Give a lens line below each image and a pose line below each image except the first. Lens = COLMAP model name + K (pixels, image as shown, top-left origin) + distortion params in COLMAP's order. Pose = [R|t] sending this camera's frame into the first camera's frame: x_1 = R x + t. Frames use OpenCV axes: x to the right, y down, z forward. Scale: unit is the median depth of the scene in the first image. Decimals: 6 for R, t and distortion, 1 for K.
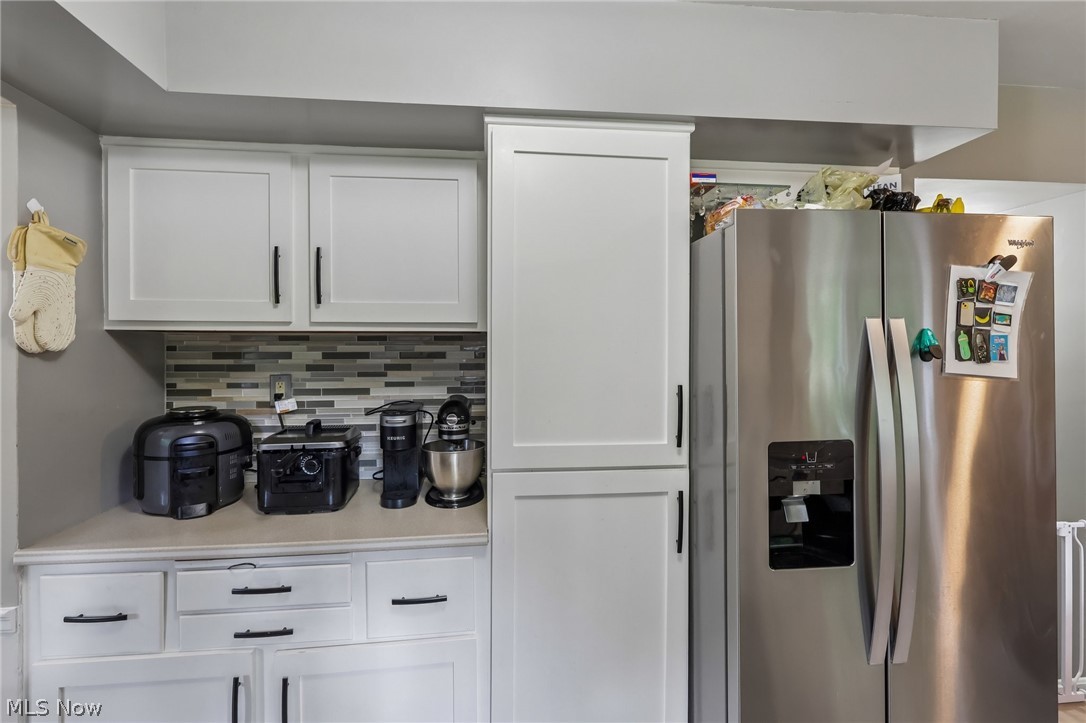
lens RADIAL K [[503.1, 0, 543.1], [0, 503.1, 352.8], [0, 0, 1]] dist [-0.003984, -0.000658]
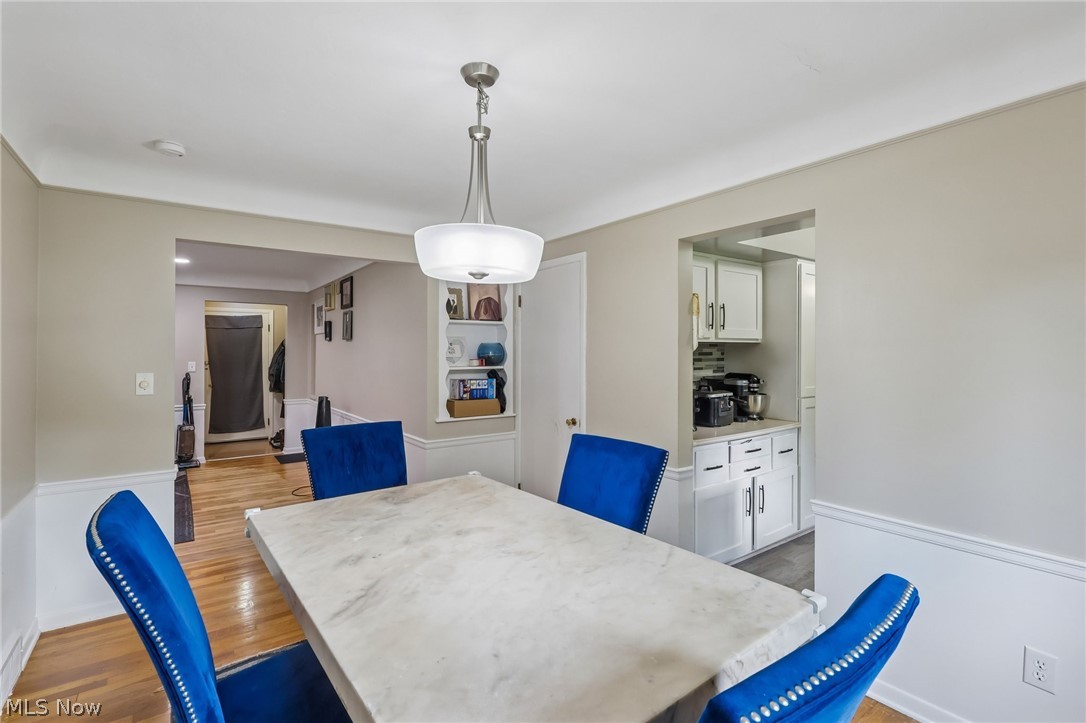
lens RADIAL K [[503.1, 0, 543.8], [0, 503.1, 359.1], [0, 0, 1]] dist [-0.003984, -0.000658]
pose [[0.853680, -0.009085, 0.520718, -2.155840], [0.006983, 0.999958, 0.005999, 0.010726], [-0.520751, -0.001485, 0.853707, -0.429628]]
